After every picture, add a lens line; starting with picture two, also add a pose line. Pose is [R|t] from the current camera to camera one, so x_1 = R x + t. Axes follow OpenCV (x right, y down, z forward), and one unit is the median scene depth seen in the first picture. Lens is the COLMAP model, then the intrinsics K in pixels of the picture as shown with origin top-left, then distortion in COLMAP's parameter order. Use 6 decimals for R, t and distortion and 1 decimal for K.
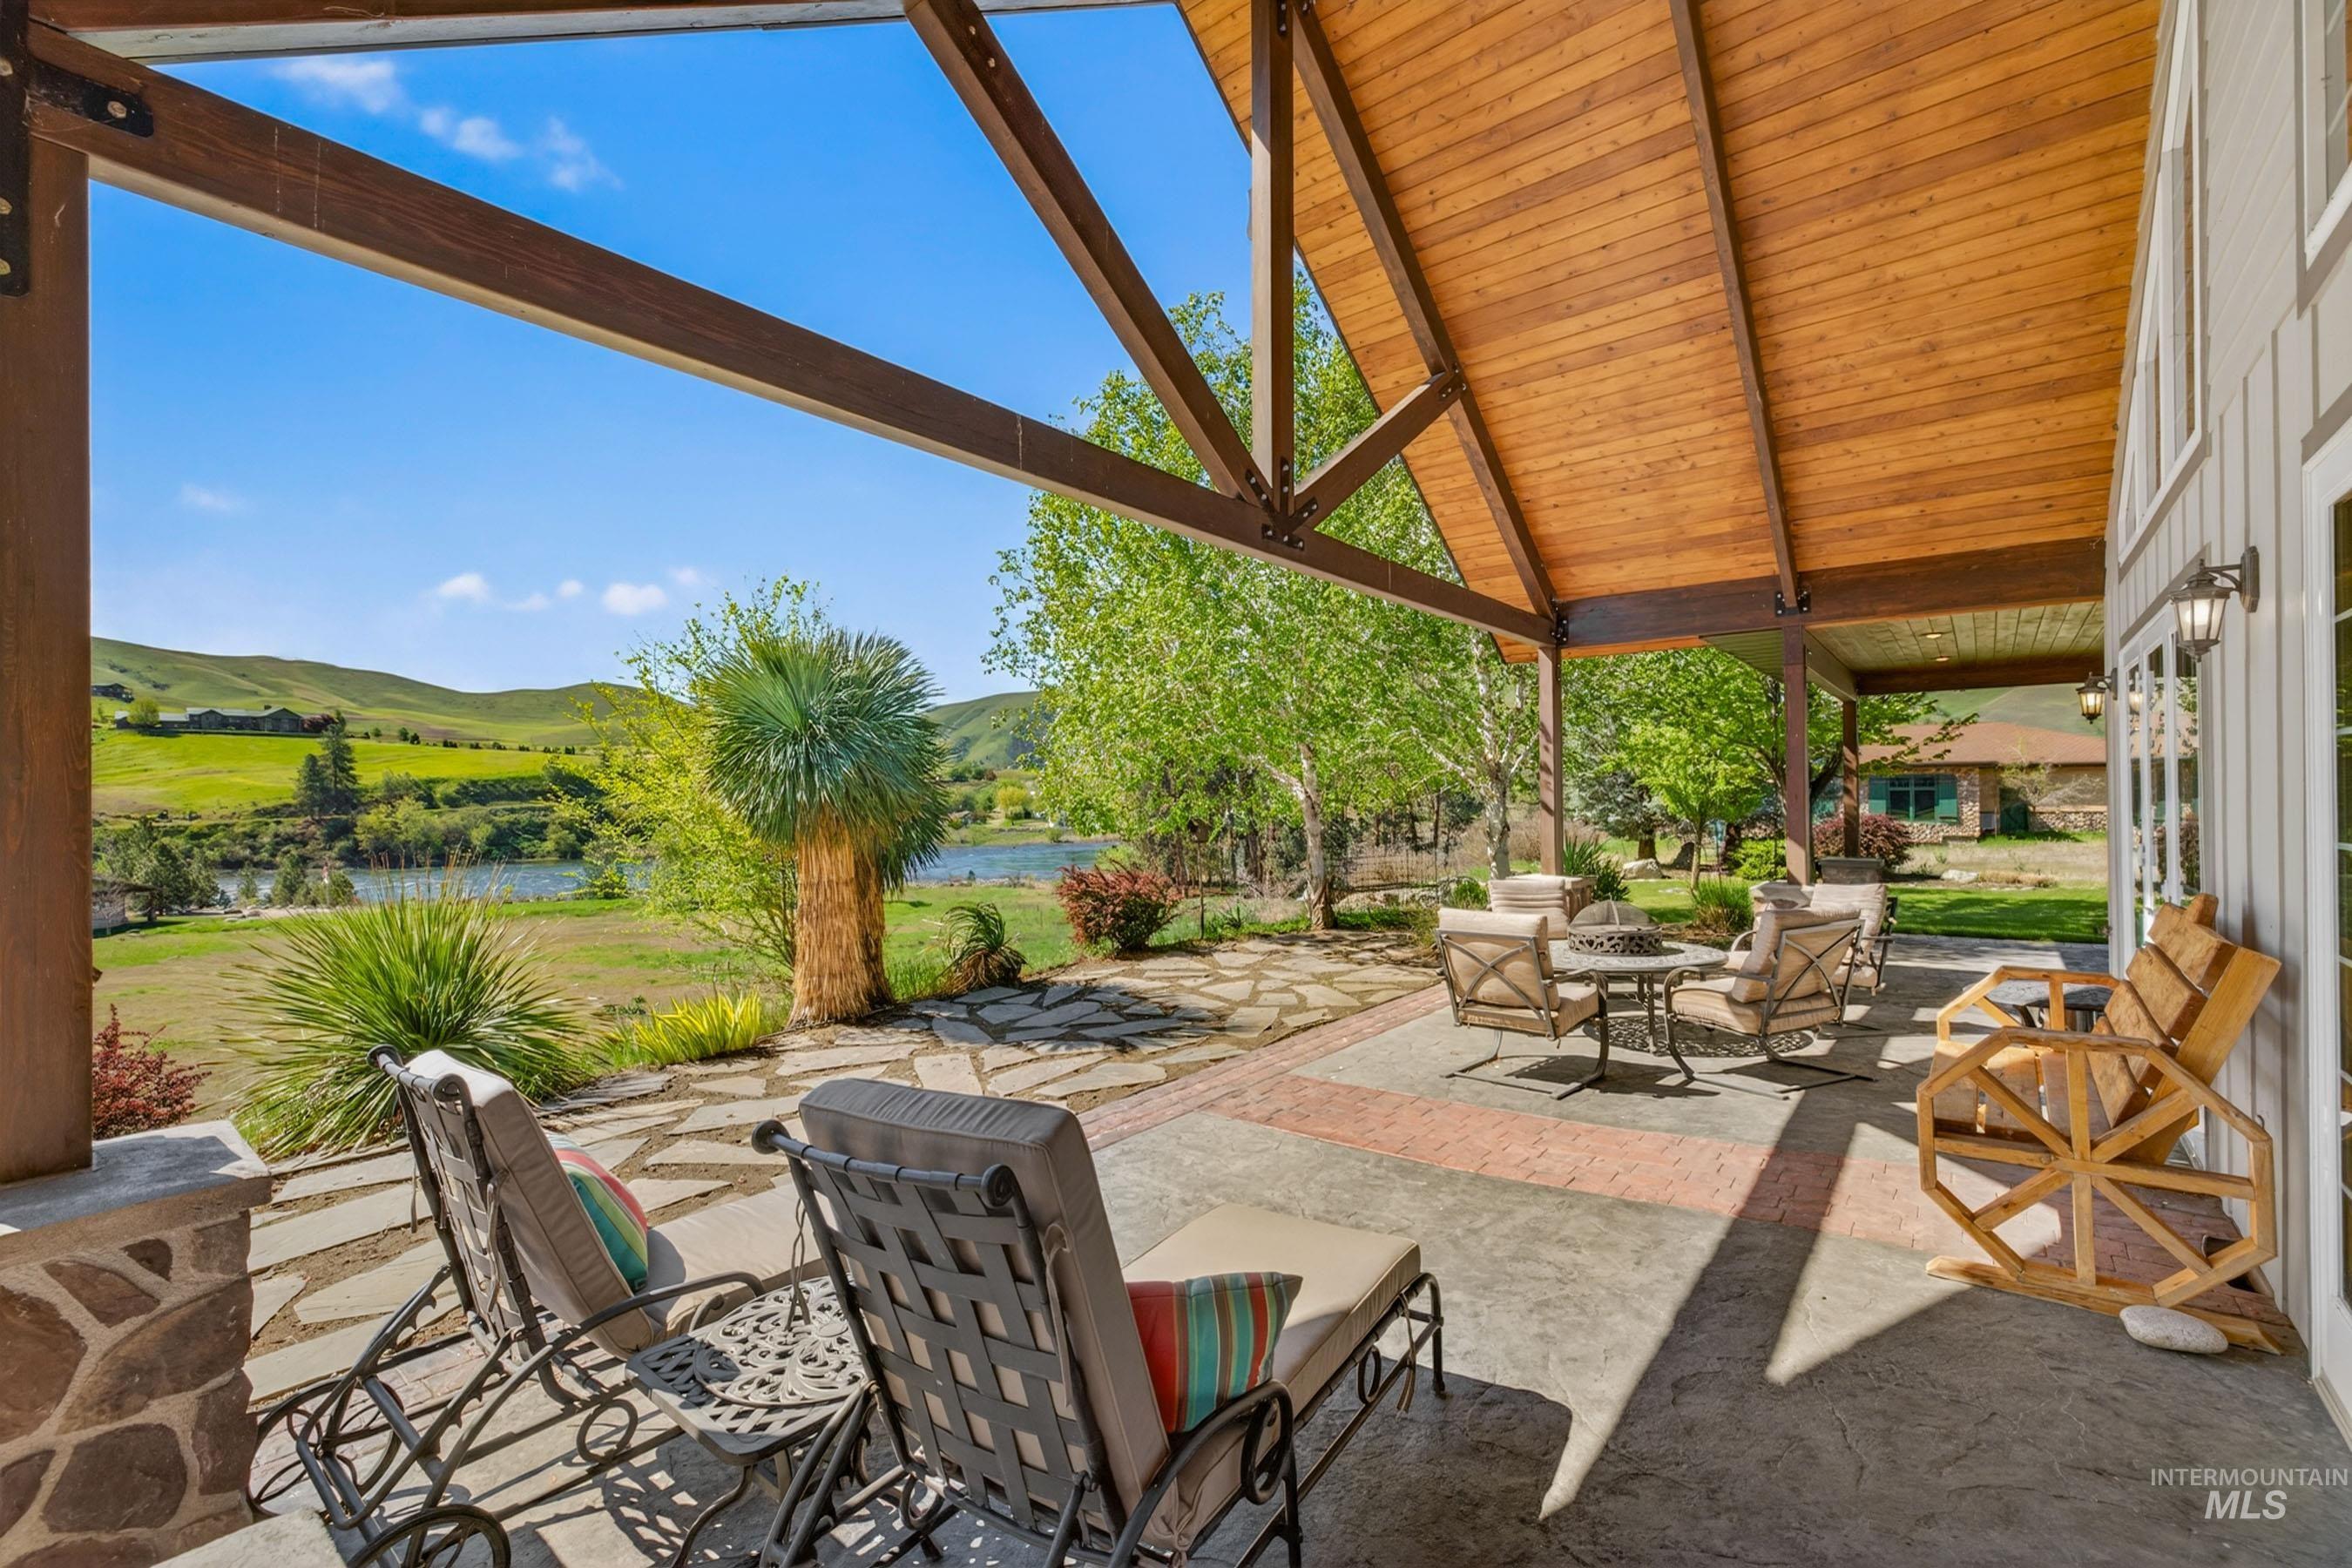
lens RADIAL K [[974.7, 0, 1171.6], [0, 974.7, 787.4], [0, 0, 1]] dist [-0.000334, -0.000183]
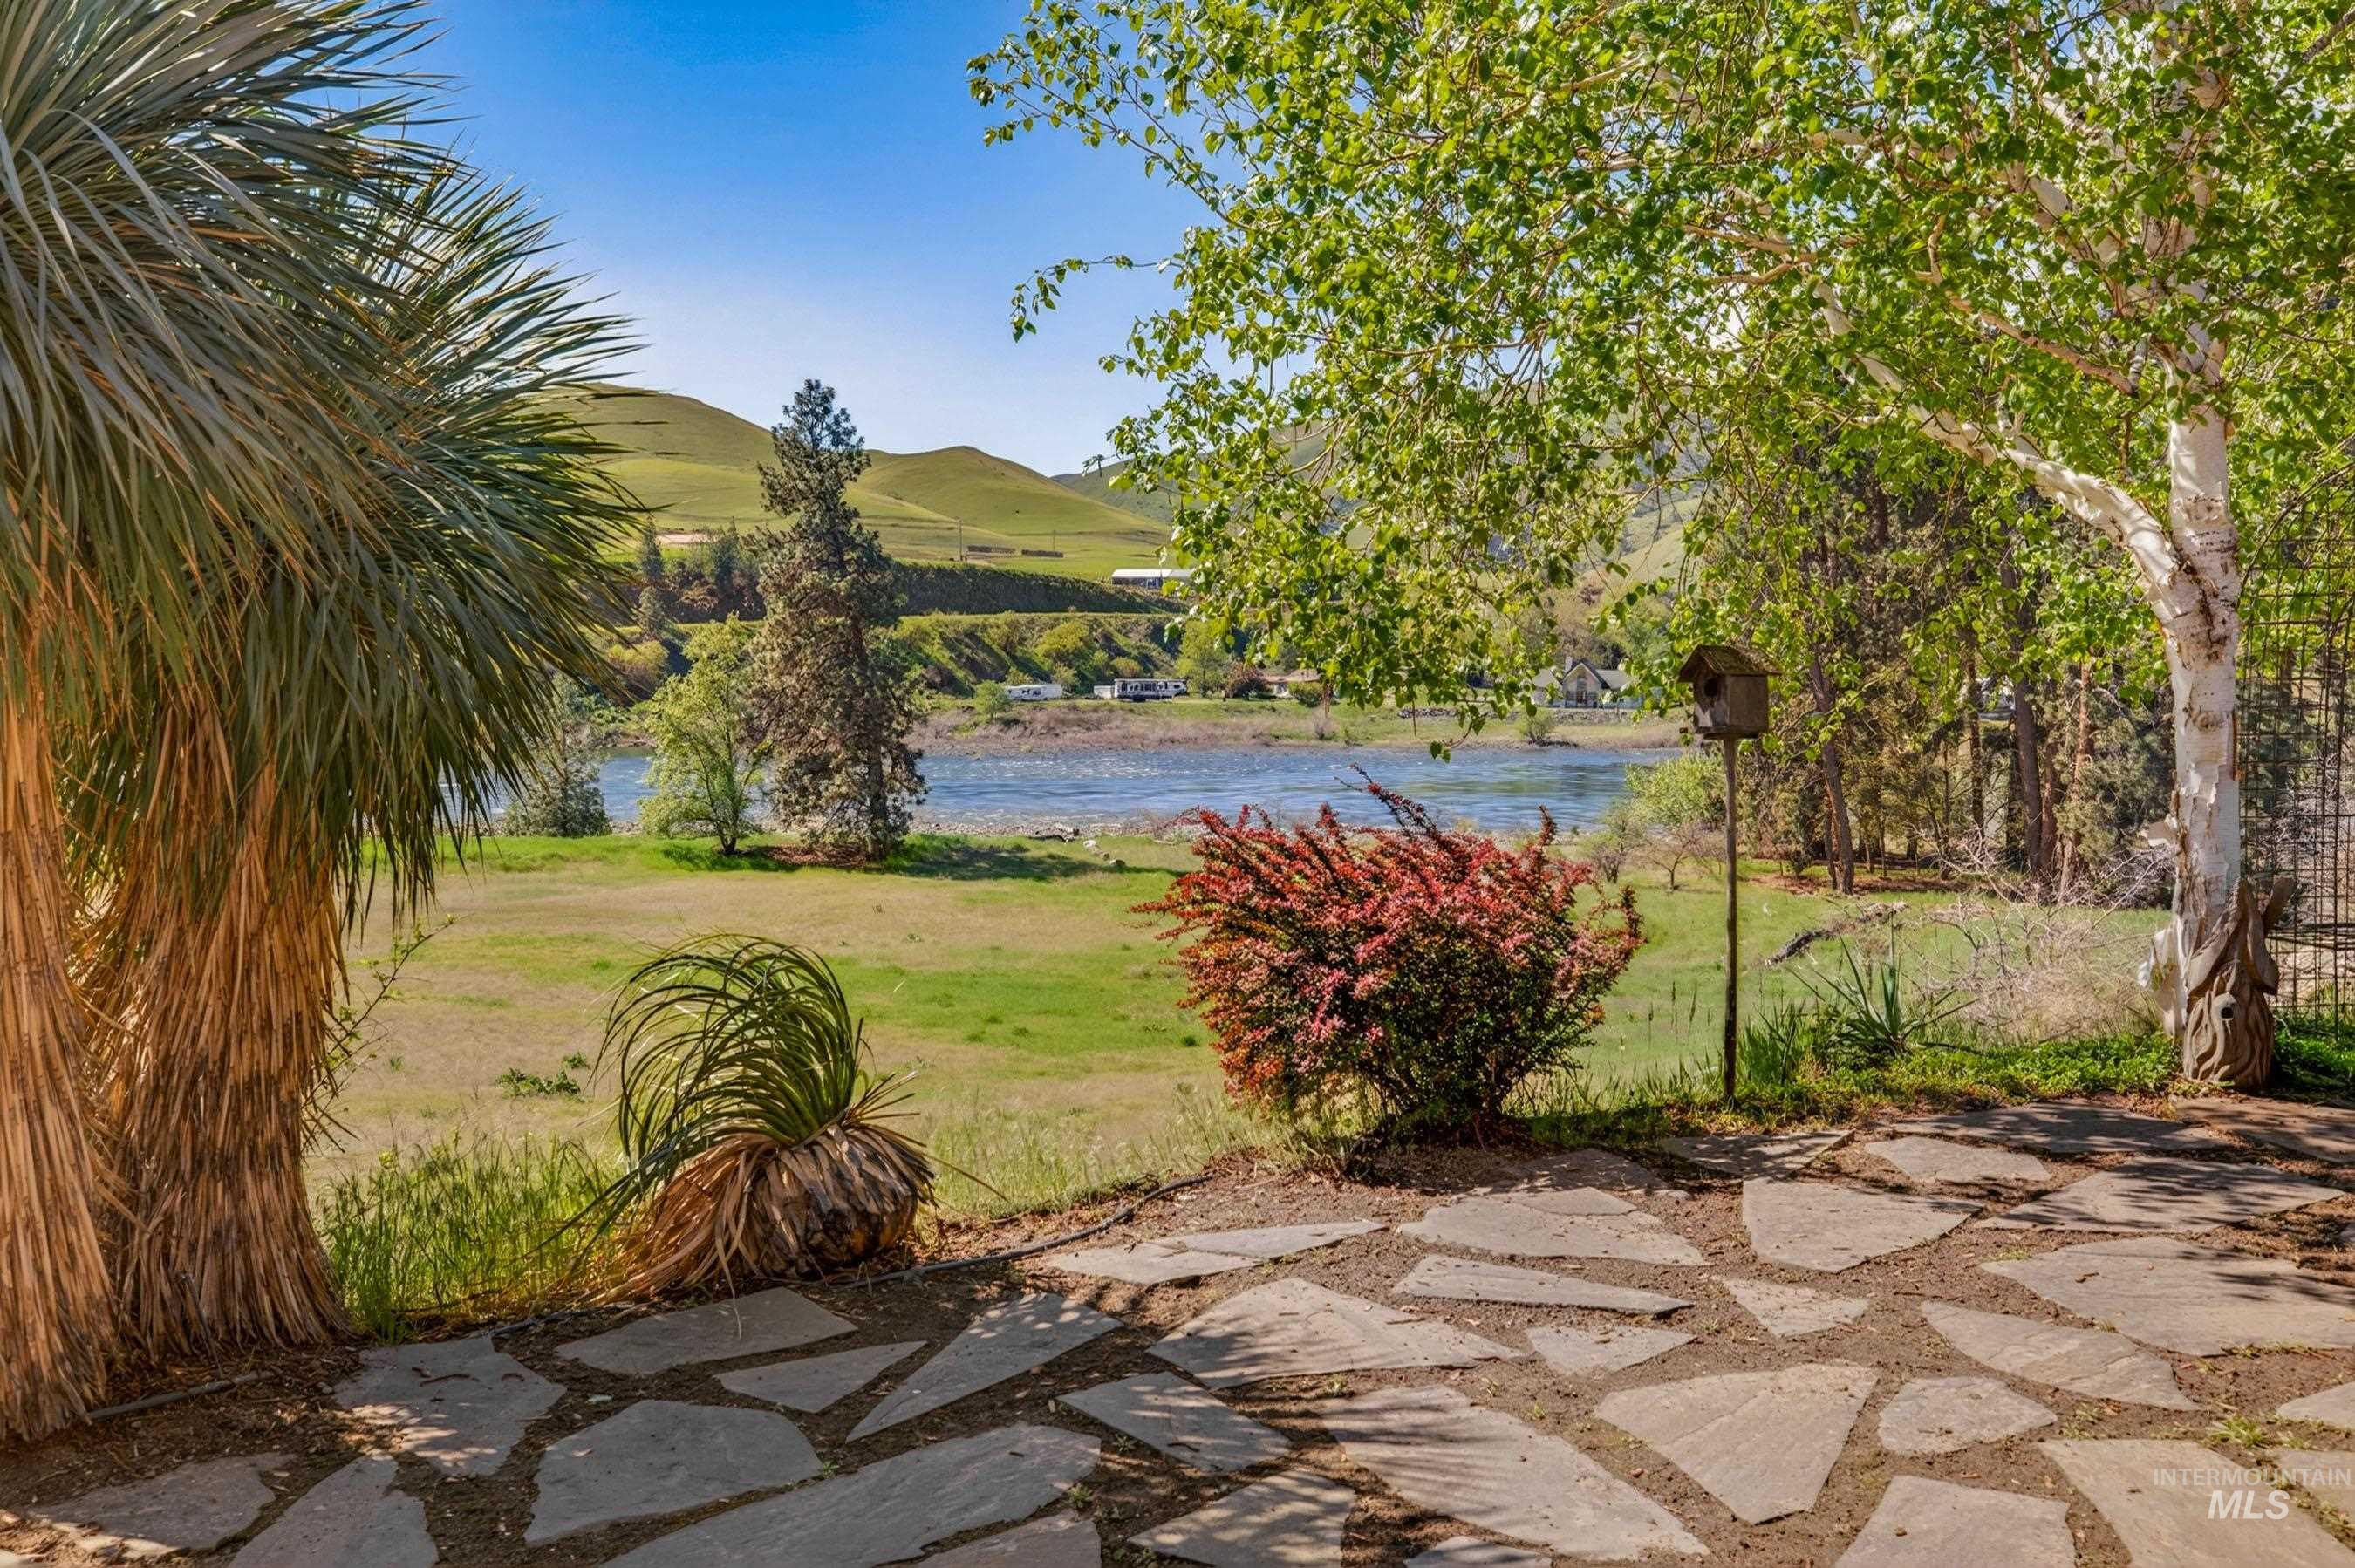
lens RADIAL K [[2283.3, 0, 1177.5], [0, 2283.3, 784.0], [0, 0, 1]] dist [0.007057, -0.015418]
pose [[0.961624, 0.034145, -0.272237, 0.050452], [-0.013881, 0.997010, 0.076015, 0.023145], [0.274018, -0.069319, 0.959223, 0.347824]]
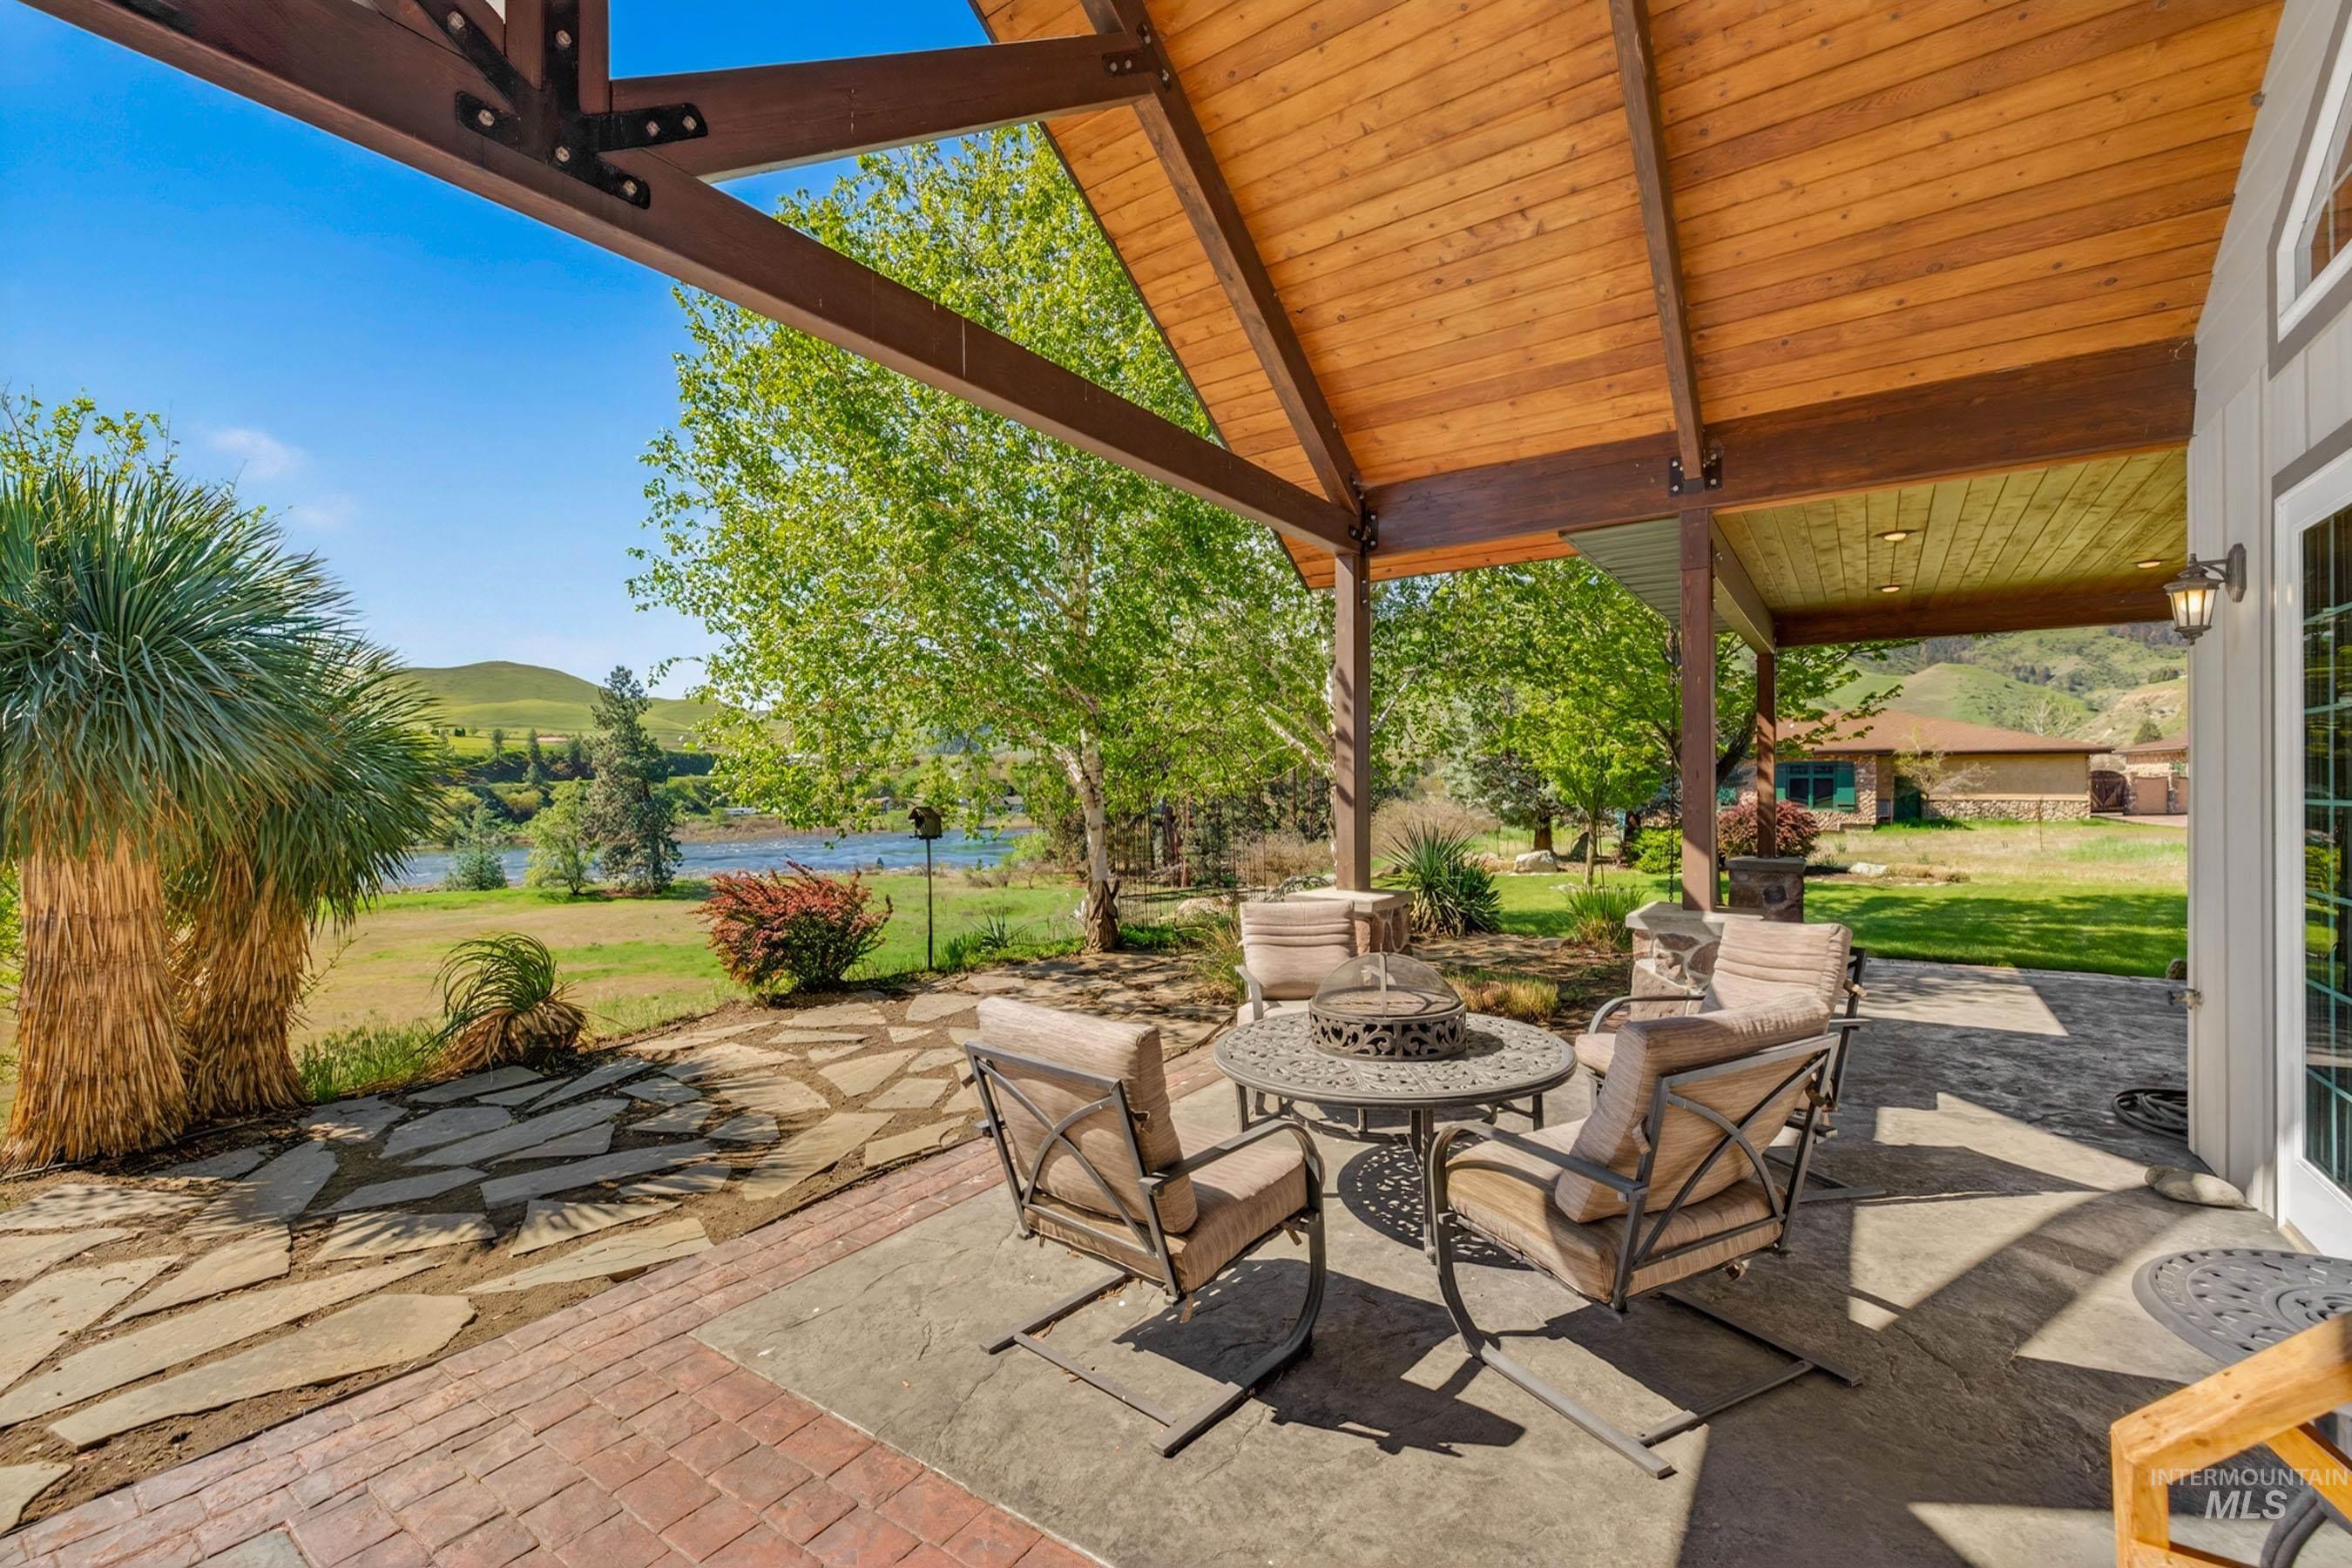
lens RADIAL K [[976.6, 0, 1176.0], [0, 976.6, 784.0], [0, 0, 1]] dist [-0.000691, -0.000421]
pose [[0.996945, 0.003398, 0.078039, 0.149501], [-0.004224, 0.999937, 0.010422, 0.006168], [-0.077999, -0.010720, 0.996896, 0.232107]]
